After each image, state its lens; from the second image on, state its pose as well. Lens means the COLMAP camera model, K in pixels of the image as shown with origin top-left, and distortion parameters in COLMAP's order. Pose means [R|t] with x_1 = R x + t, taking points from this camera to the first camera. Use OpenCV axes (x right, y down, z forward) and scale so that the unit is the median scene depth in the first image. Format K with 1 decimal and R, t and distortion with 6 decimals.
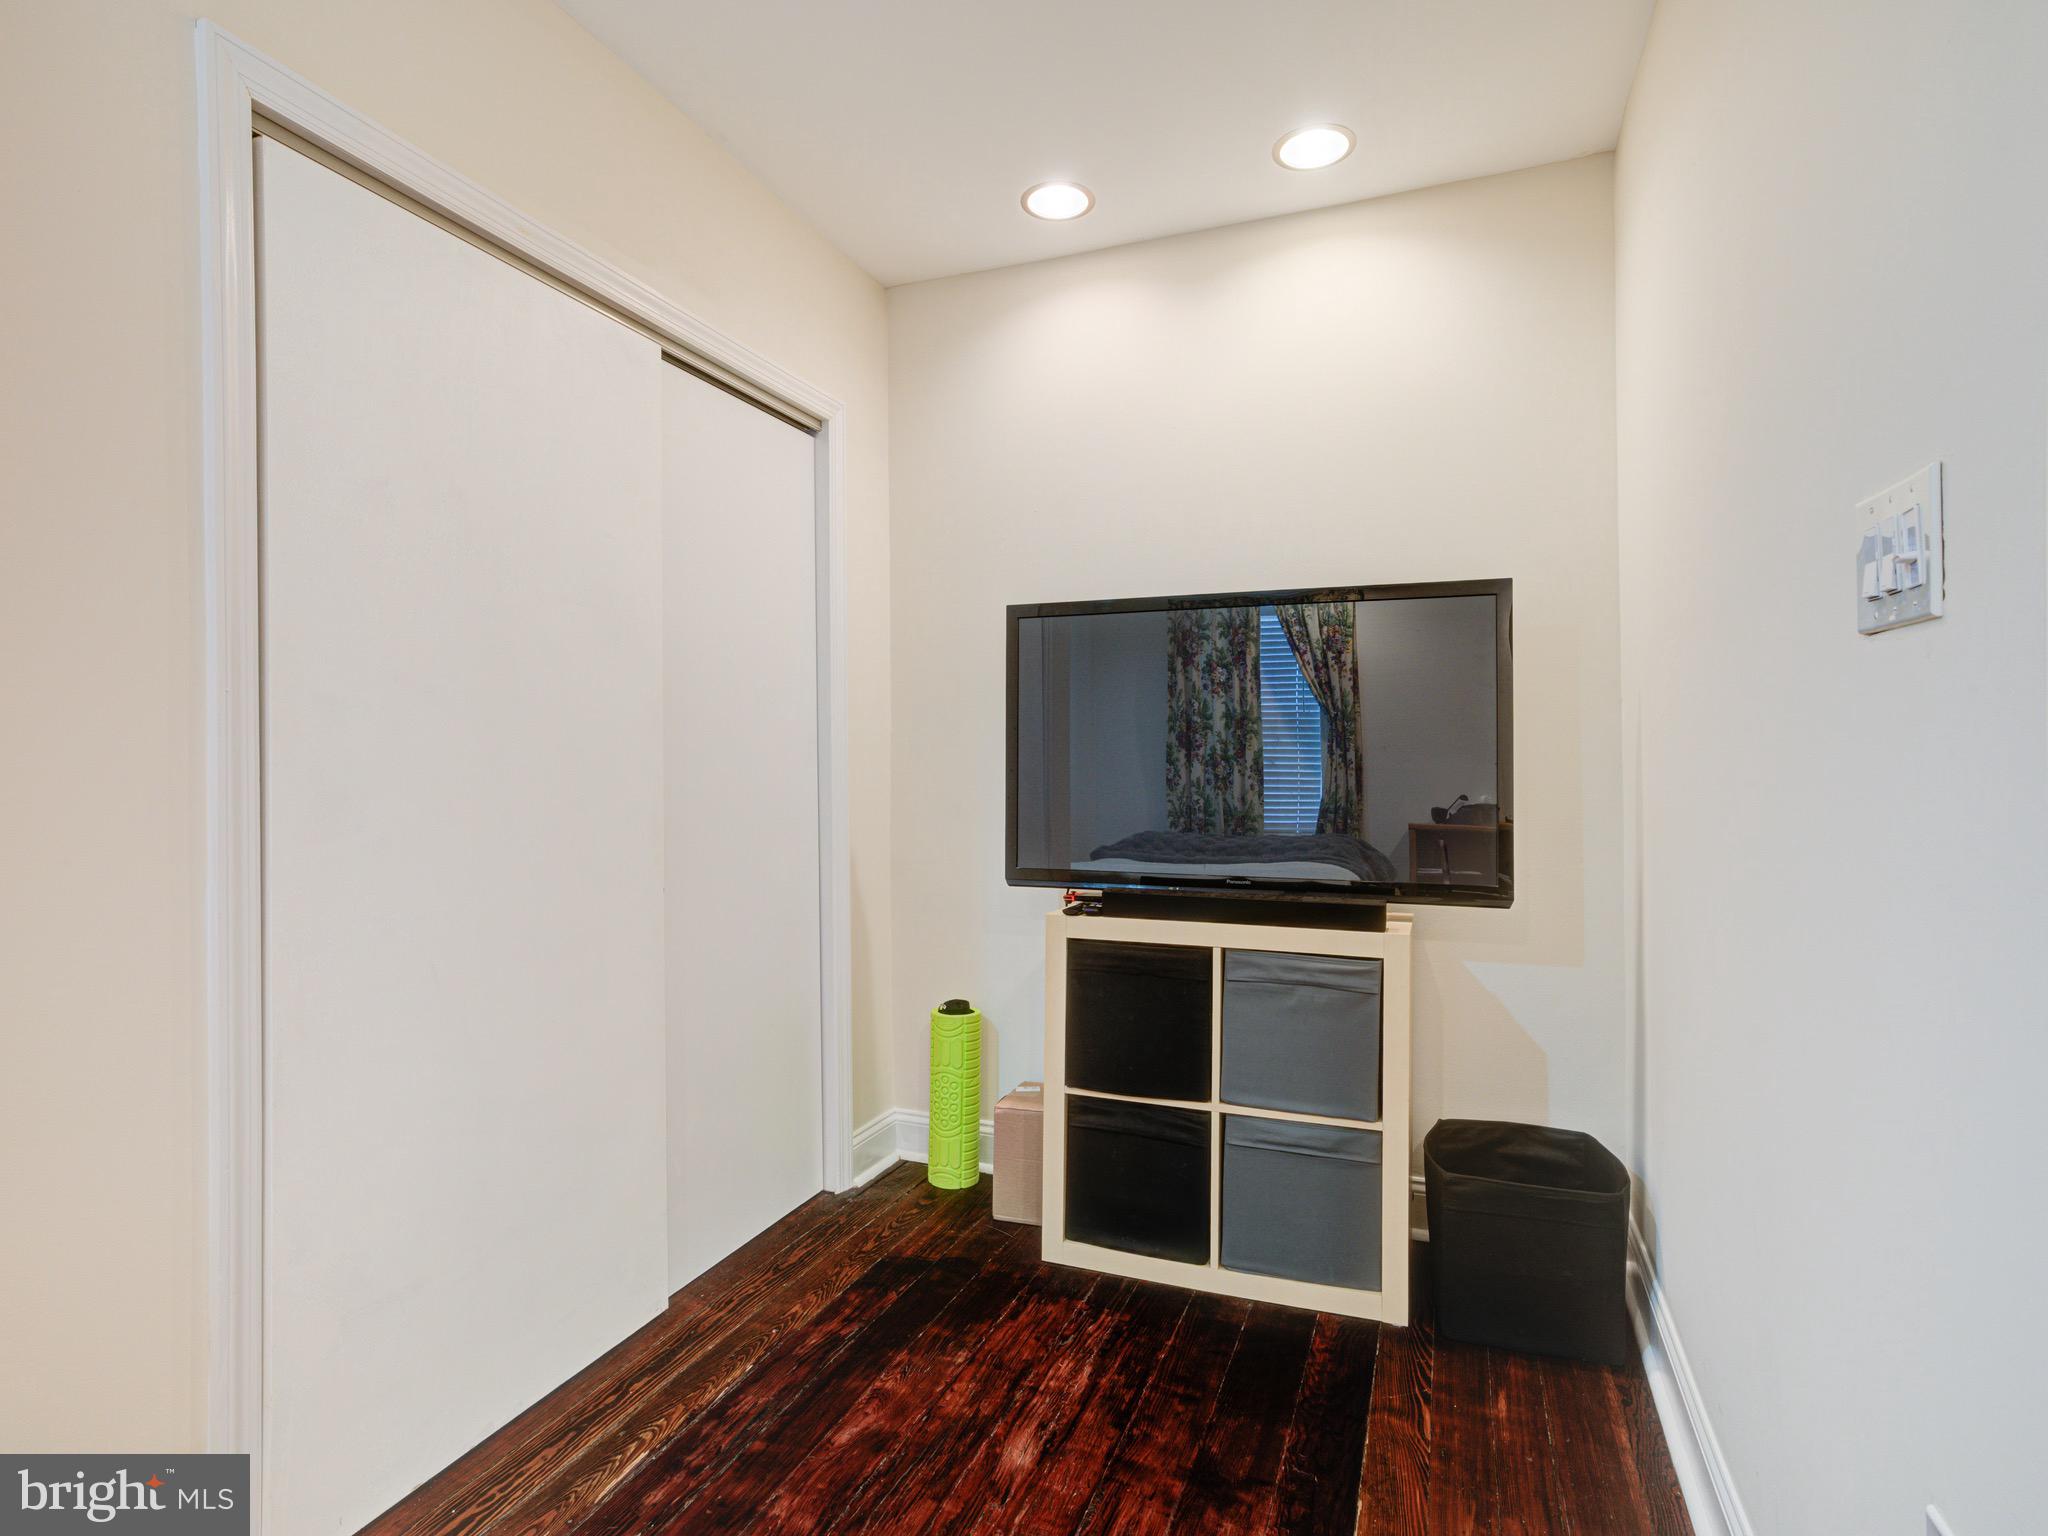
lens RADIAL K [[1090.4, 0, 1018.2], [0, 1090.4, 754.5], [0, 0, 1]] dist [0.002482, 0.006846]
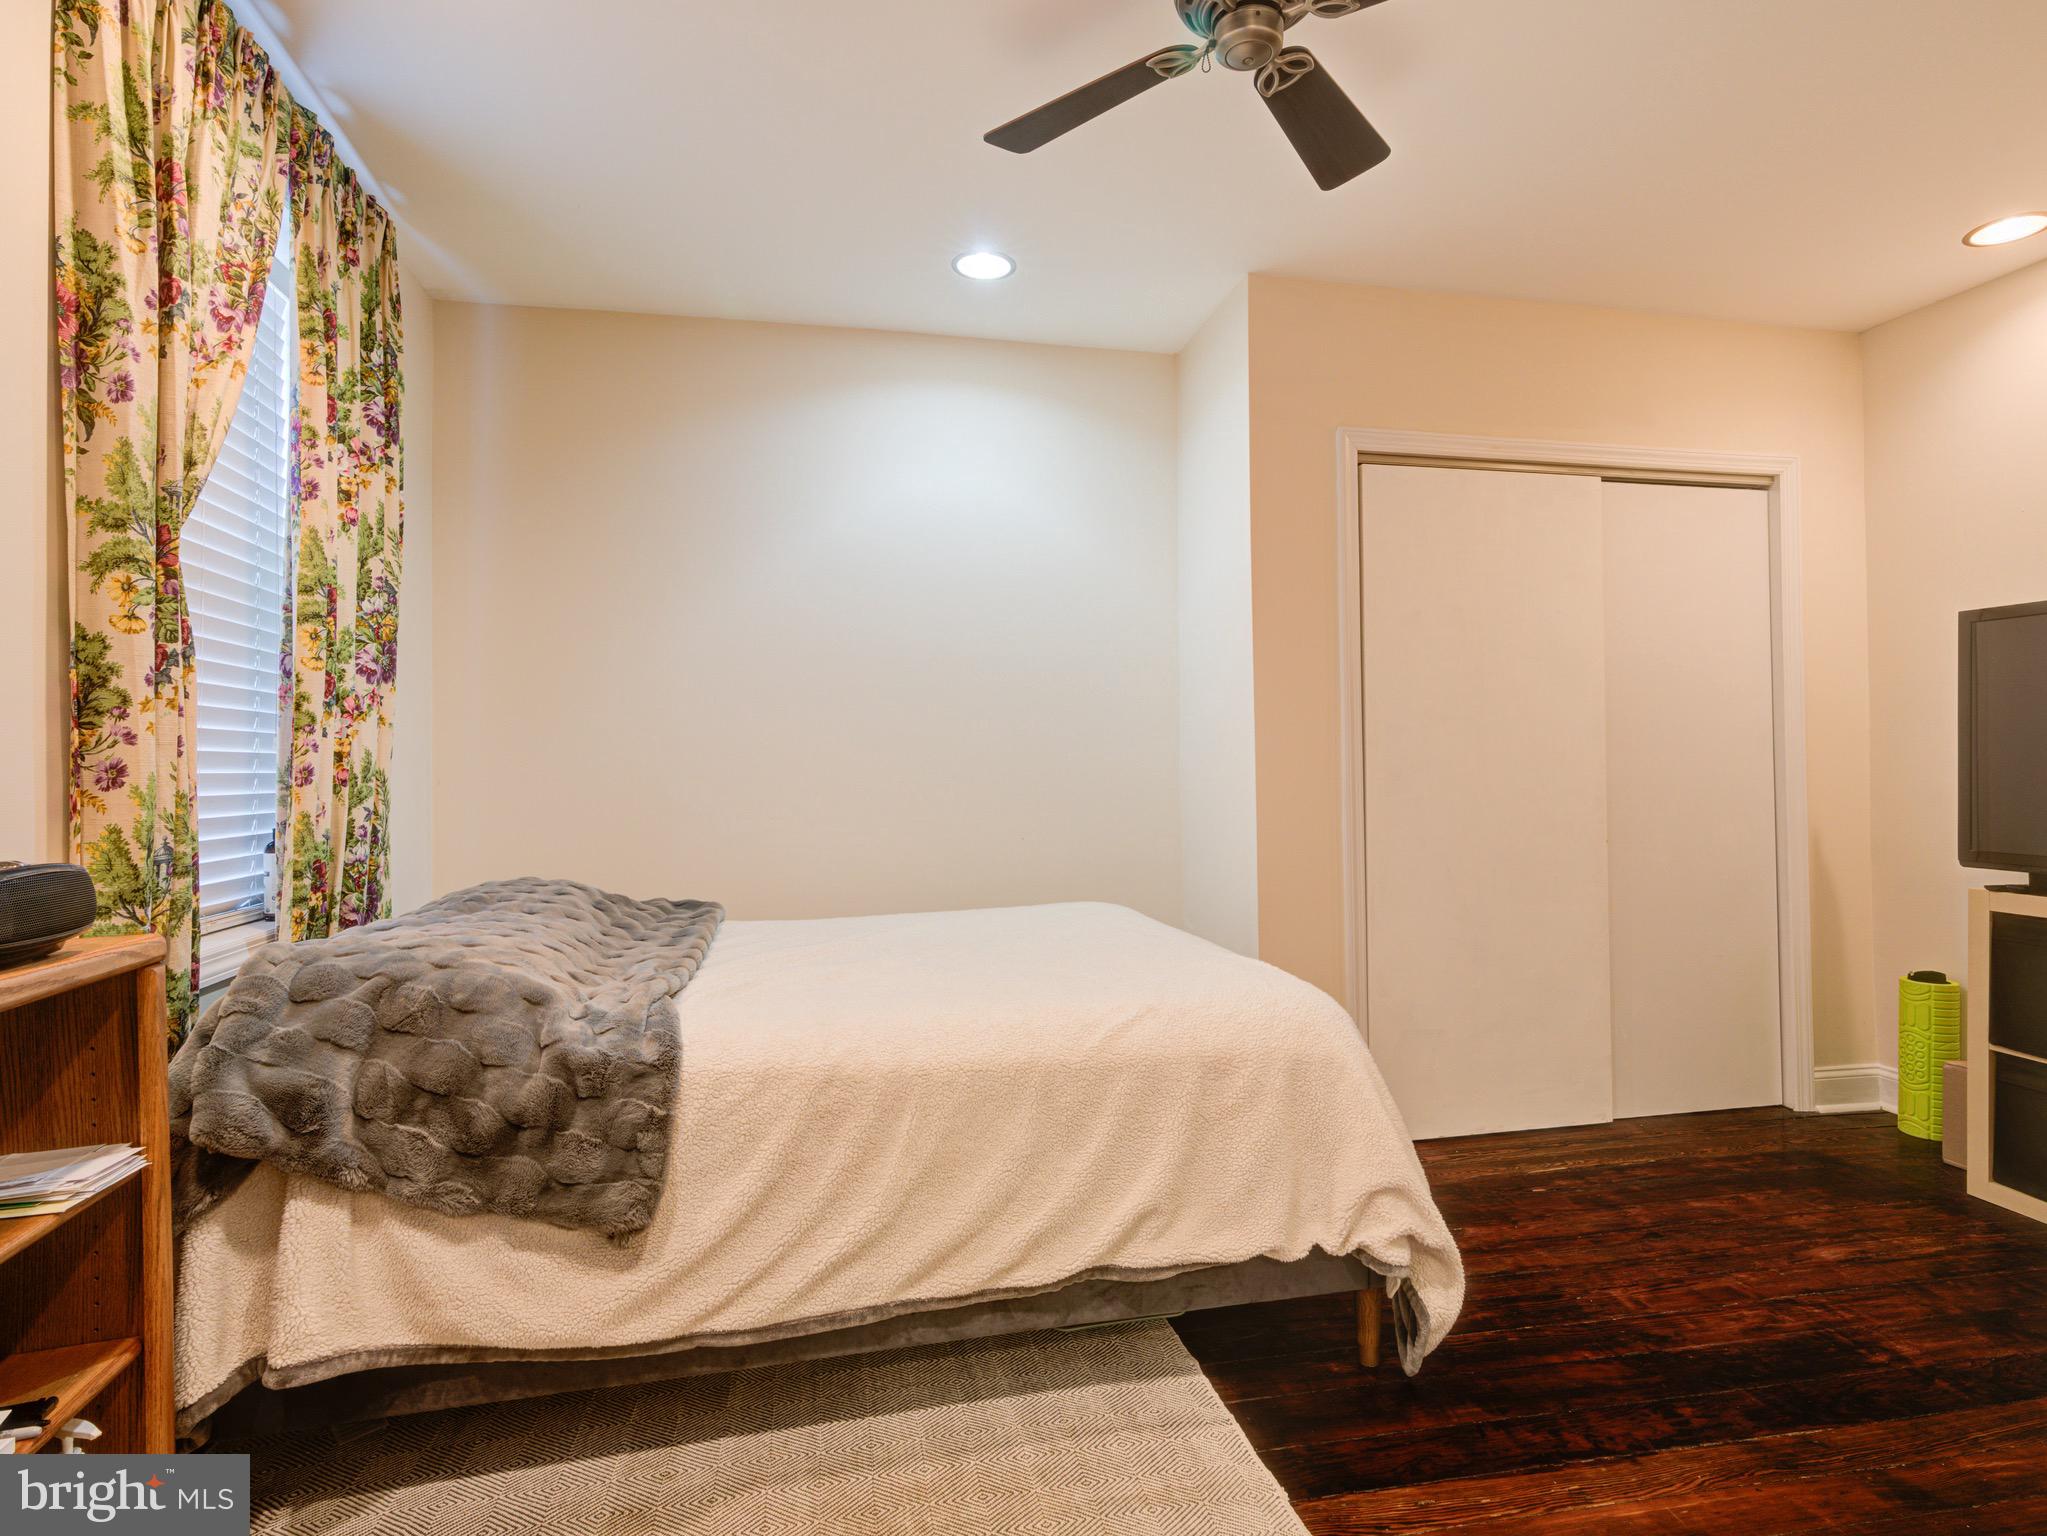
lens RADIAL K [[1089.8, 0, 1022.4], [0, 1089.8, 759.9], [0, 0, 1]] dist [0.002482, 0.006846]
pose [[0.552163, -0.002531, -0.833733, 0.433111], [0.011357, 0.999925, 0.004485, -0.003222], [0.833659, -0.011945, 0.552150, -0.443615]]
